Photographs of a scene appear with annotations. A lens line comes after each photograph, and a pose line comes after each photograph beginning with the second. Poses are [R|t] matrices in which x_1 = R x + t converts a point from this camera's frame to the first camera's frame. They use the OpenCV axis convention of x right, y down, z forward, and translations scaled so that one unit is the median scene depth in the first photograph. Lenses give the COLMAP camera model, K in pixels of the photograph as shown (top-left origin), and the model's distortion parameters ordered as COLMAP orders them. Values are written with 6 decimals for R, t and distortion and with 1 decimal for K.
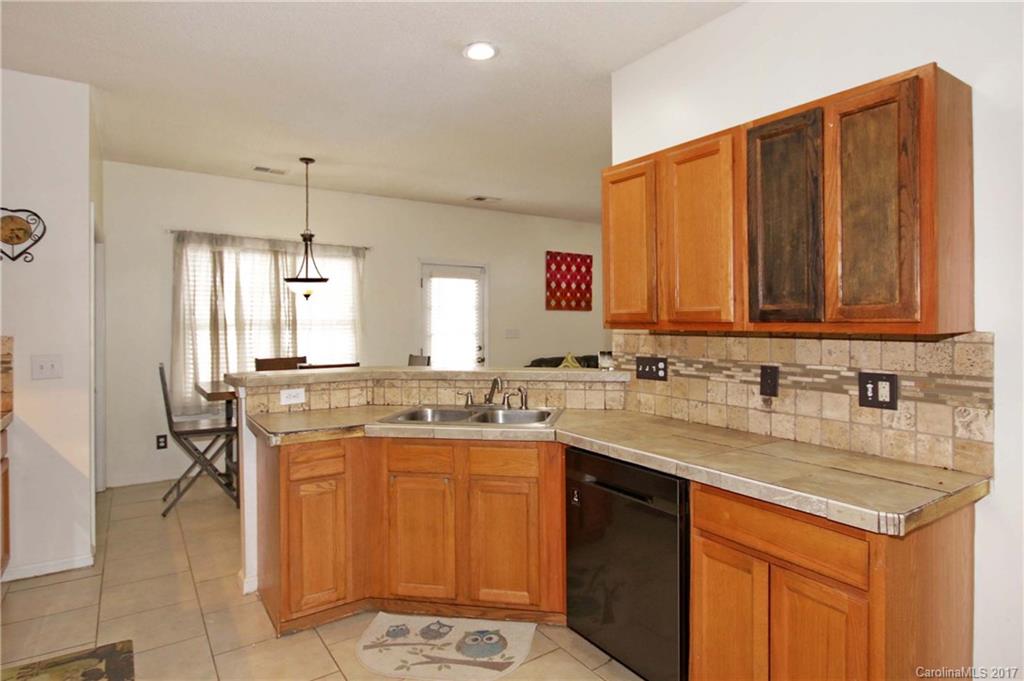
lens RADIAL K [[518.8, 0, 512.0], [0, 518.8, 340.5], [0, 0, 1]] dist [-0.003426, -0.001245]
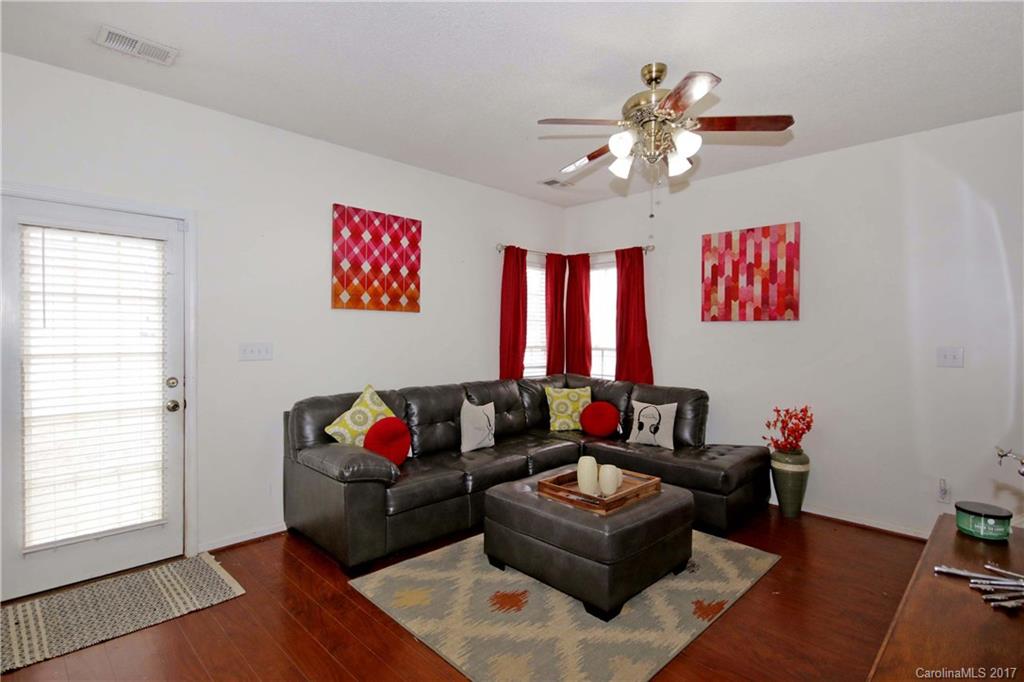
lens RADIAL K [[518.8, 0, 512.0], [0, 518.8, 341.0], [0, 0, 1]] dist [-0.003426, -0.001245]
pose [[0.972794, 0.020356, 0.230775, 0.126043], [-0.022365, 0.999731, 0.006095, -0.031496], [-0.230589, -0.011091, 0.972988, 0.402112]]
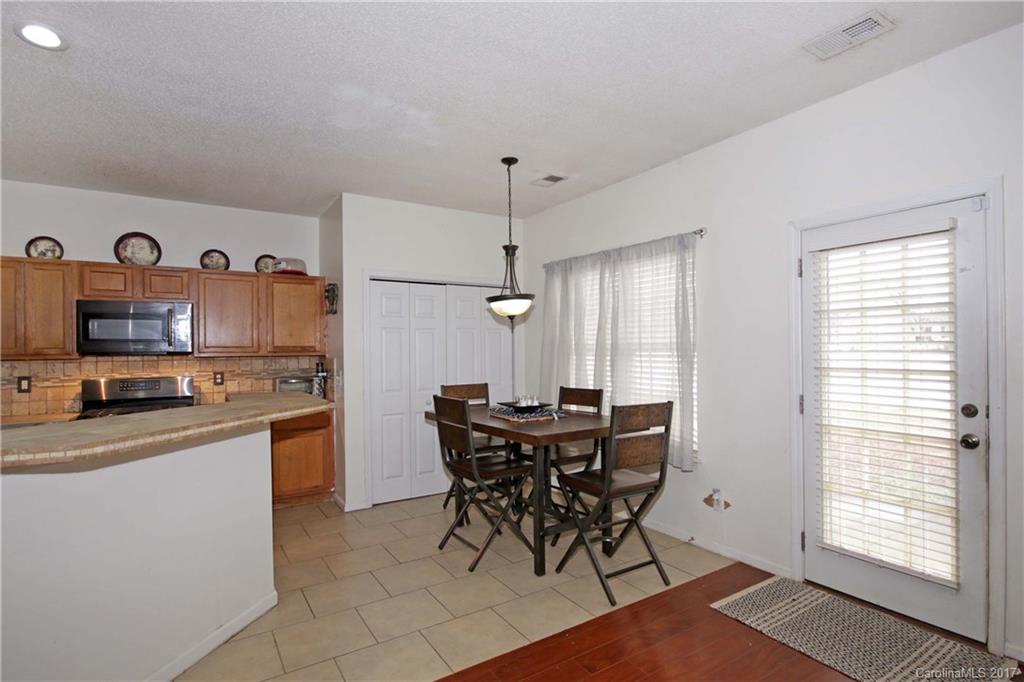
lens RADIAL K [[518.8, 0, 512.0], [0, 518.8, 341.0], [0, 0, 1]] dist [-0.003426, -0.001245]
pose [[0.029749, 0.009356, -0.999514, 0.279509], [0.001649, 0.999954, 0.009409, -0.036865], [0.999556, -0.001928, 0.029732, 0.589280]]
